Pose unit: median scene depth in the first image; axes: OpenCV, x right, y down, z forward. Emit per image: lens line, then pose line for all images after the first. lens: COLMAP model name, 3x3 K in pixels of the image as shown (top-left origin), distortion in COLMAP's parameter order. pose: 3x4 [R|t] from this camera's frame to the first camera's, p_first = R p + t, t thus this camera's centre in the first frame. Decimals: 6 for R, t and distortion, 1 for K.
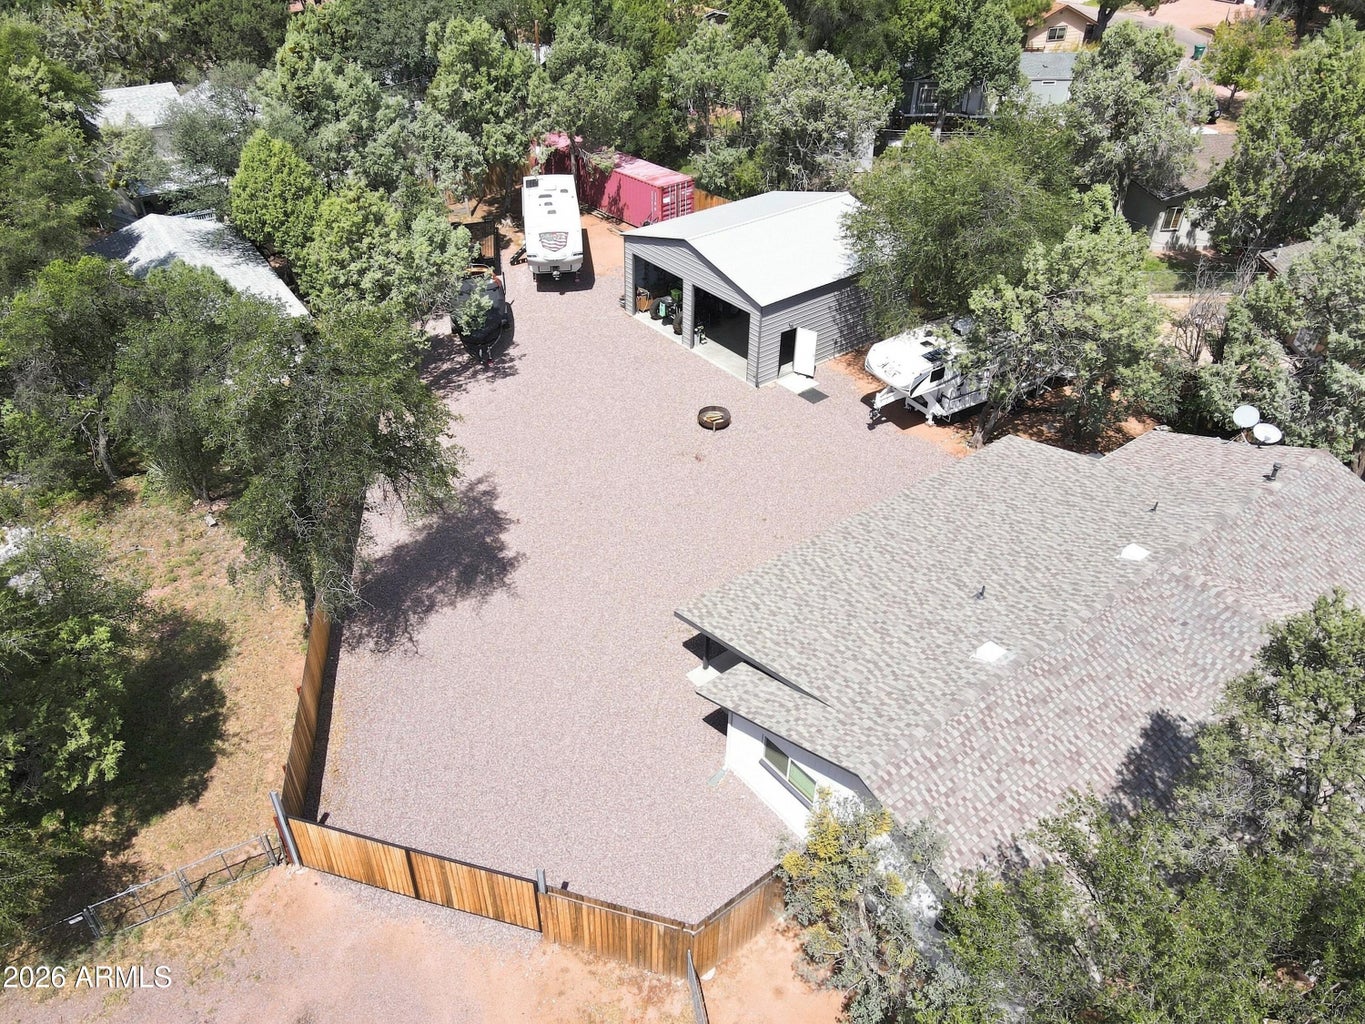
lens RADIAL K [[1030.8, 0, 674.5], [0, 1030.8, 515.3], [0, 0, 1]] dist [0.000713, 0.004643]
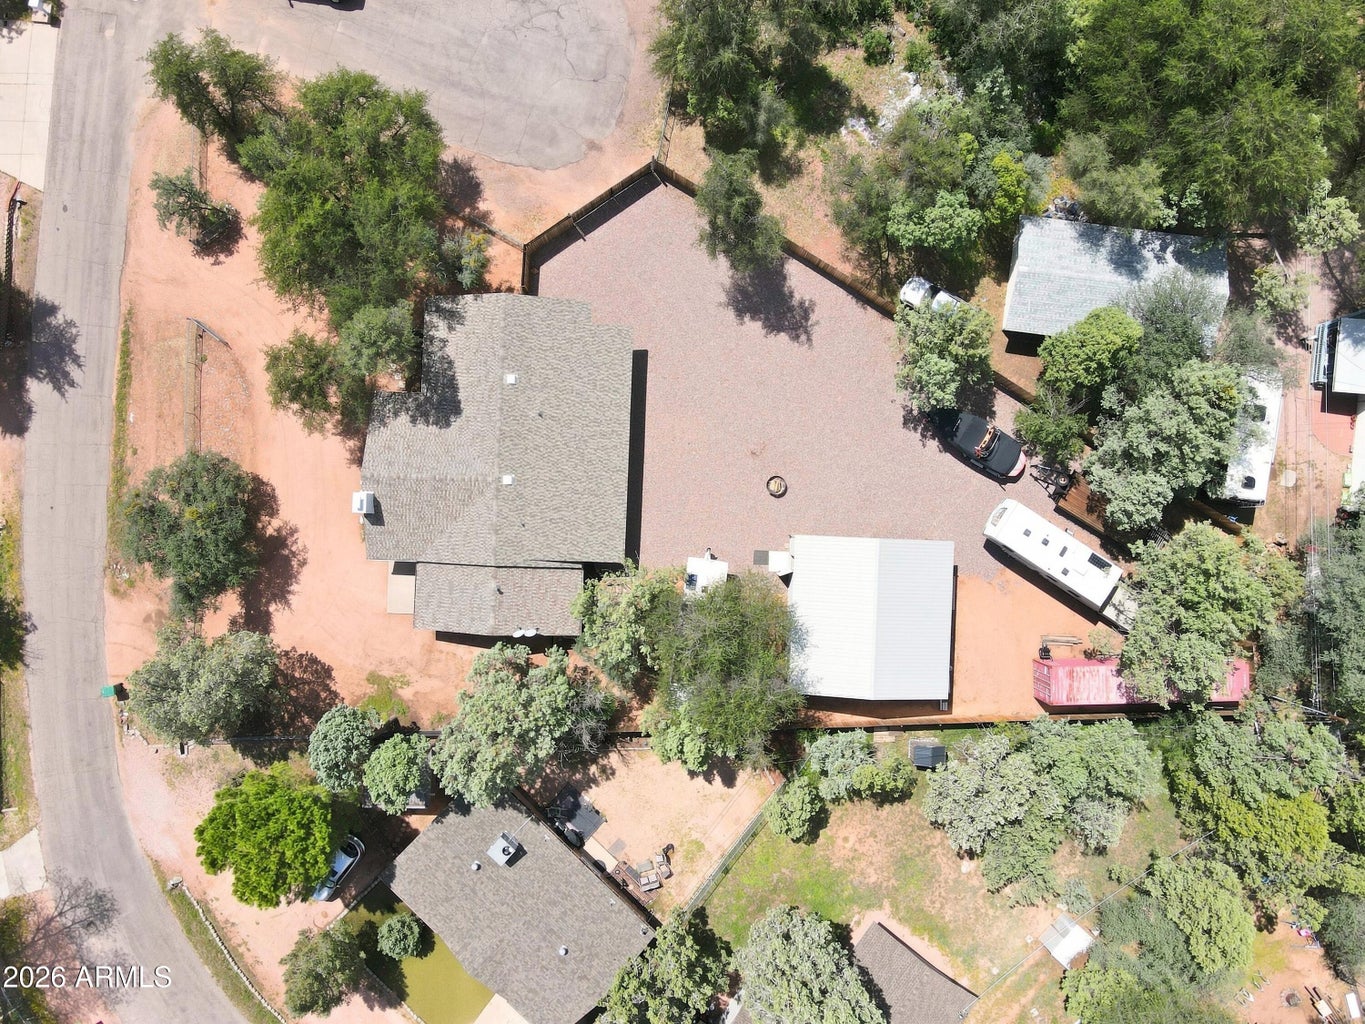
lens RADIAL K [[1005.6, 0, 682.5], [0, 1005.6, 512.0], [0, 0, 1]] dist [-0.003893, 0.056122]
pose [[-0.657874, 0.753027, -0.012335, 0.165551], [-0.415571, -0.349303, 0.839815, -1.223043], [0.628094, 0.557618, 0.542733, 0.055919]]
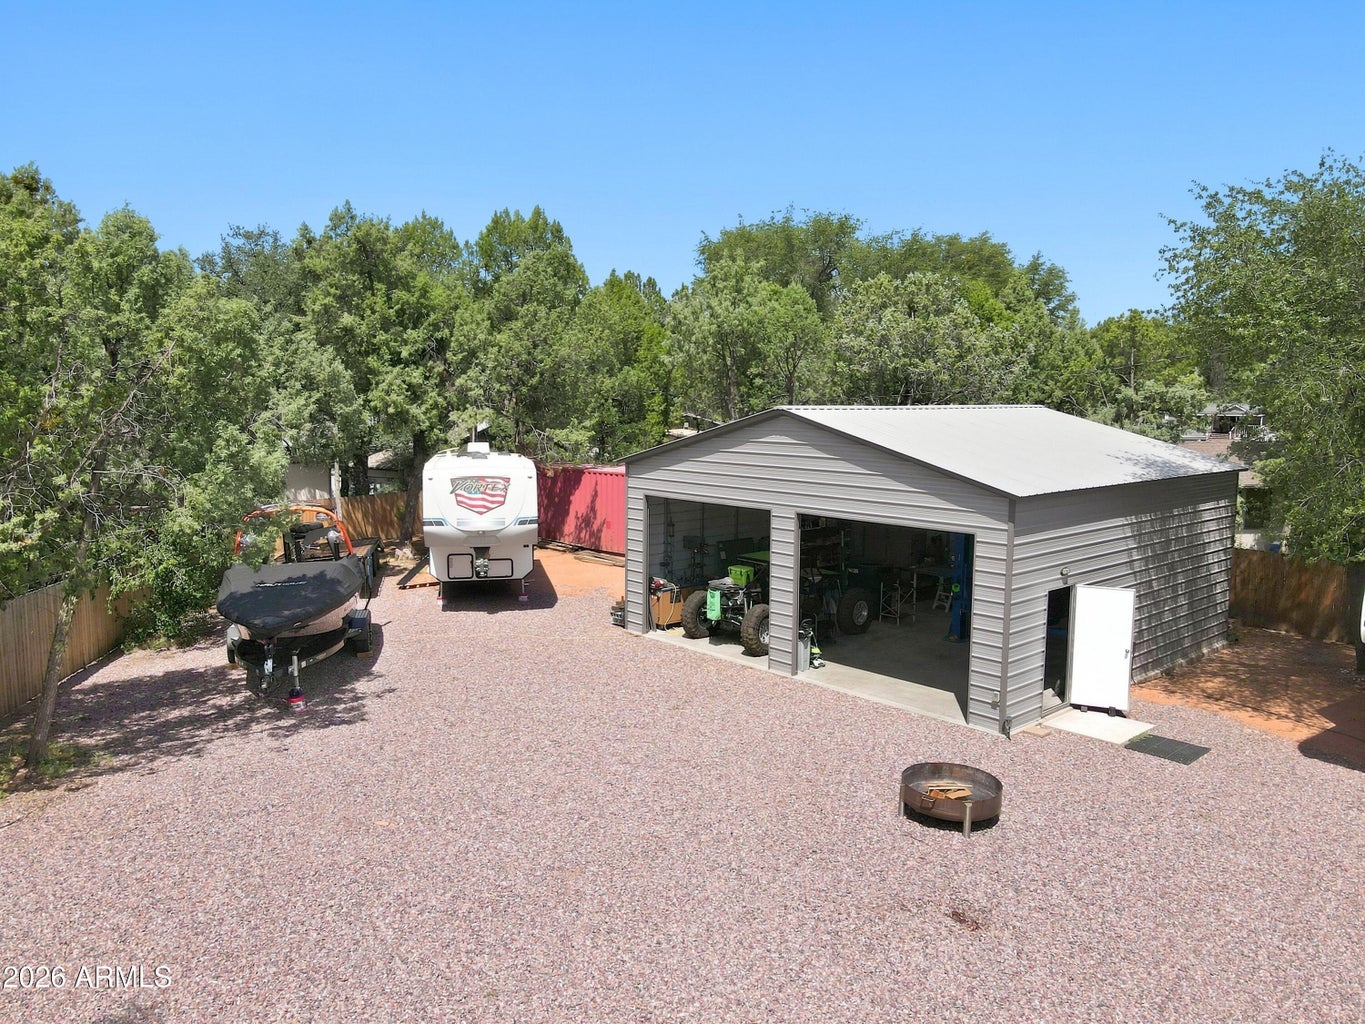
lens RADIAL K [[1011.6, 0, 676.4], [0, 1011.6, 513.3], [0, 0, 1]] dist [0.016551, 0.012068]
pose [[0.997297, -0.005223, 0.073284, -0.061747], [0.040513, 0.871209, -0.489238, -0.016604], [-0.061291, 0.490885, 0.869066, 0.600614]]
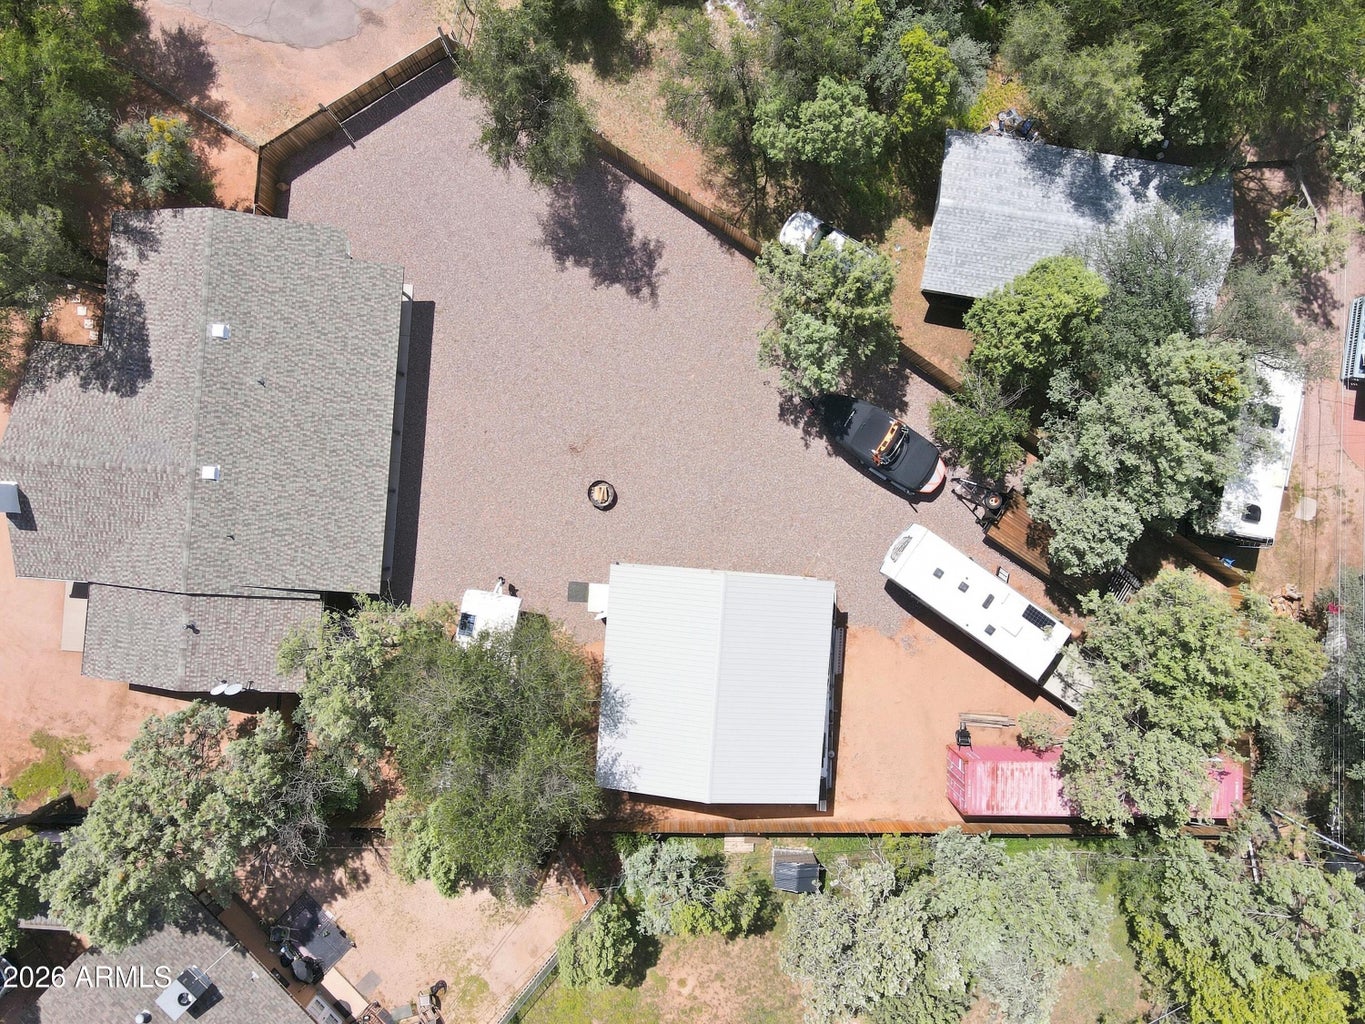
lens RADIAL K [[1011.6, 0, 676.4], [0, 1011.6, 513.3], [0, 0, 1]] dist [0.016551, 0.012068]
pose [[-0.684454, 0.728956, -0.012072, 0.007734], [-0.402561, -0.364077, 0.839877, -0.983539], [0.607838, 0.579717, 0.542643, 0.382940]]
